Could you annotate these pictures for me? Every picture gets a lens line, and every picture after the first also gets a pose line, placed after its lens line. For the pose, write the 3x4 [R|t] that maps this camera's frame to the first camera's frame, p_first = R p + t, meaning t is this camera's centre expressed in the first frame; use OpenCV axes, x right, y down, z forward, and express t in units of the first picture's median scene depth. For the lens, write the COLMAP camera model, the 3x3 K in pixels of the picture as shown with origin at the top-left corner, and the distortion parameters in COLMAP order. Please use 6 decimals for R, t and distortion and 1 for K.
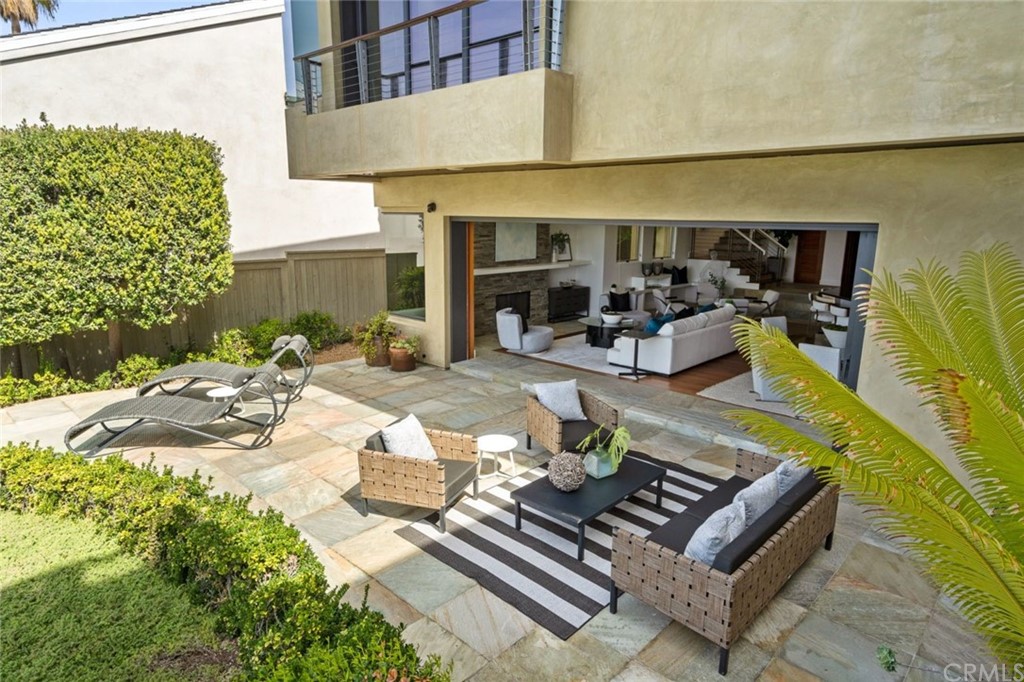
lens RADIAL K [[612.8, 0, 514.9], [0, 612.8, 340.9], [0, 0, 1]] dist [0.002378, 0.004921]
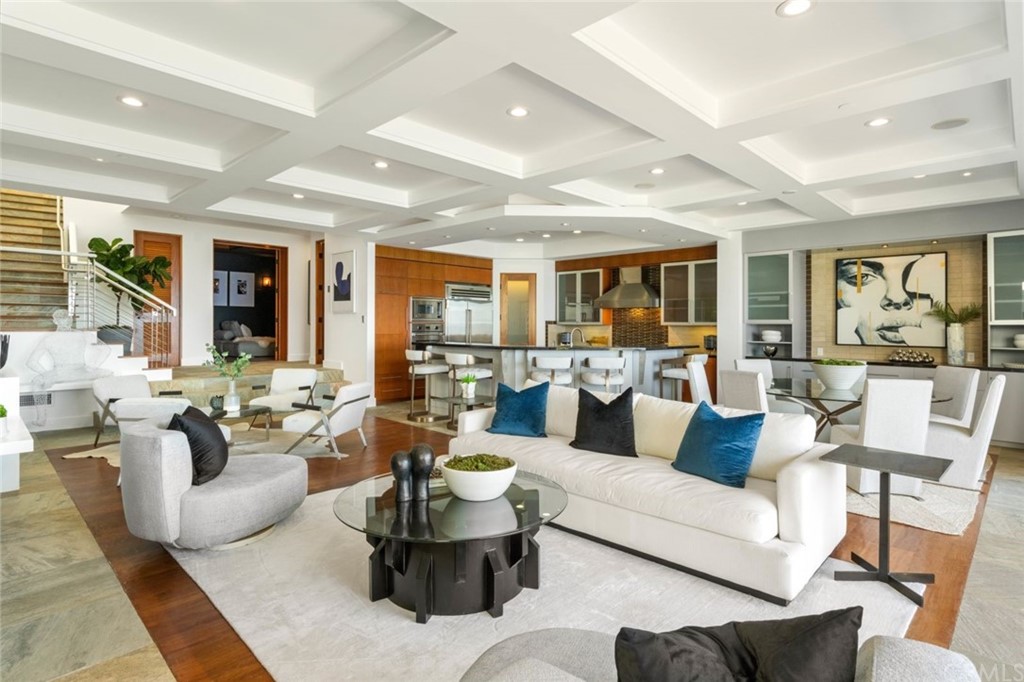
lens RADIAL K [[529.5, 0, 508.4], [0, 529.5, 331.1], [0, 0, 1]] dist [0.001452, 0.000667]
pose [[0.022121, -0.023191, 0.999486, -0.068638], [0.195072, 0.980616, 0.018435, -0.082605], [-0.980539, 0.194564, 0.026216, 0.743216]]
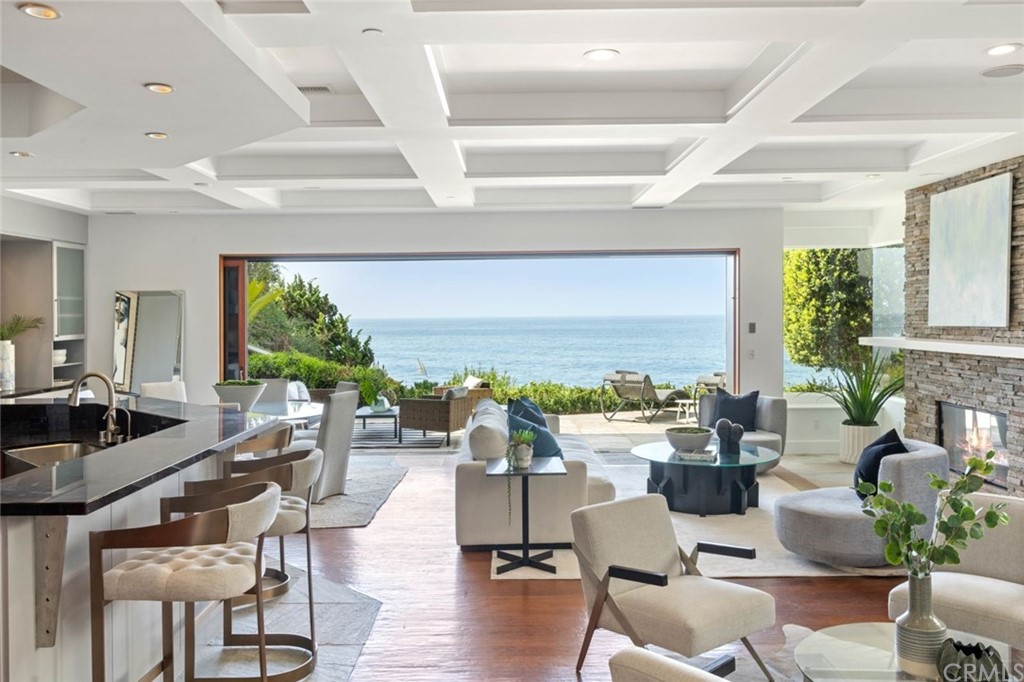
lens RADIAL K [[827.3, 0, 503.5], [0, 827.3, 323.0], [0, 0, 1]] dist [0.023045, -0.023158]
pose [[-0.736927, 0.003127, -0.675965, 0.522527], [-0.133508, 0.979618, 0.150081, -0.151185], [0.662657, 0.200845, -0.721490, 1.023542]]
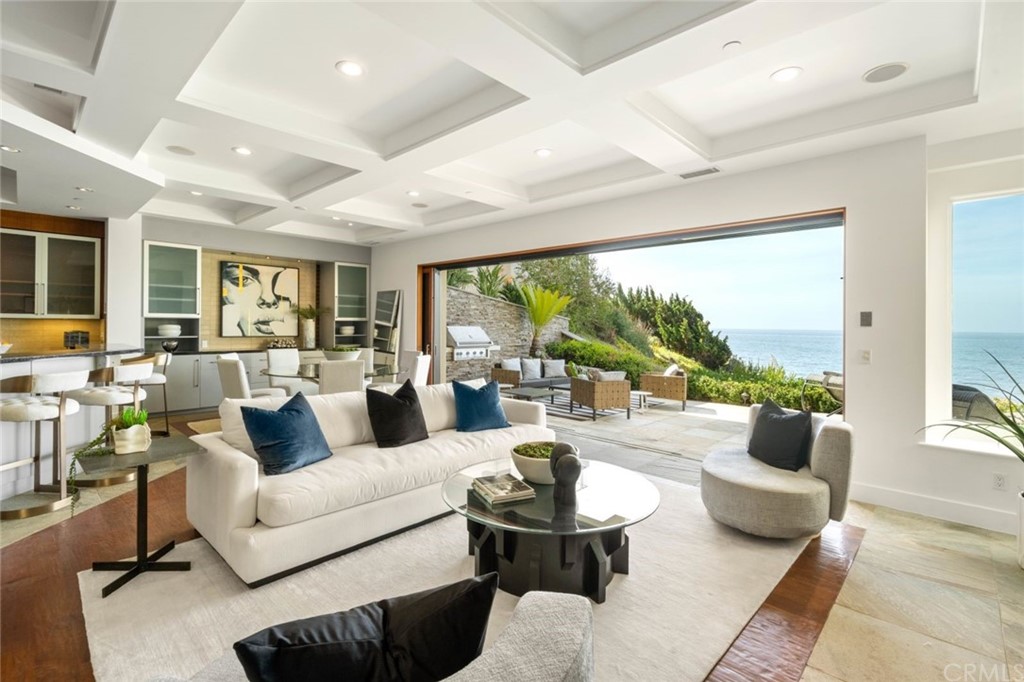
lens RADIAL K [[465.2, 0, 508.3], [0, 465.2, 322.8], [0, 0, 1]] dist [0.001741, 0.000121]
pose [[-0.999615, -0.023563, 0.014622, 0.136306], [-0.020205, 0.979994, 0.197997, -0.120553], [-0.018995, 0.197626, -0.980093, 0.937880]]
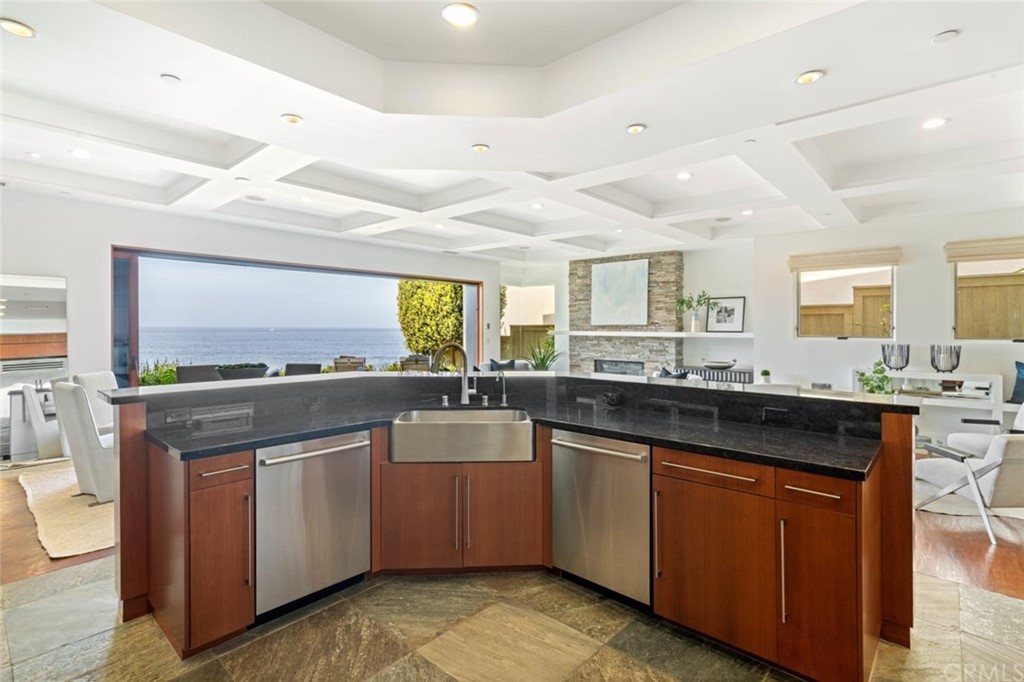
lens RADIAL K [[499.2, 0, 515.1], [0, 499.2, 322.1], [0, 0, 1]] dist [-0.004276, 0.001082]
pose [[0.013711, -0.022117, -0.999661, 0.642266], [-0.206539, 0.978132, -0.024474, -0.073486], [0.978342, 0.206805, 0.008844, 0.719204]]
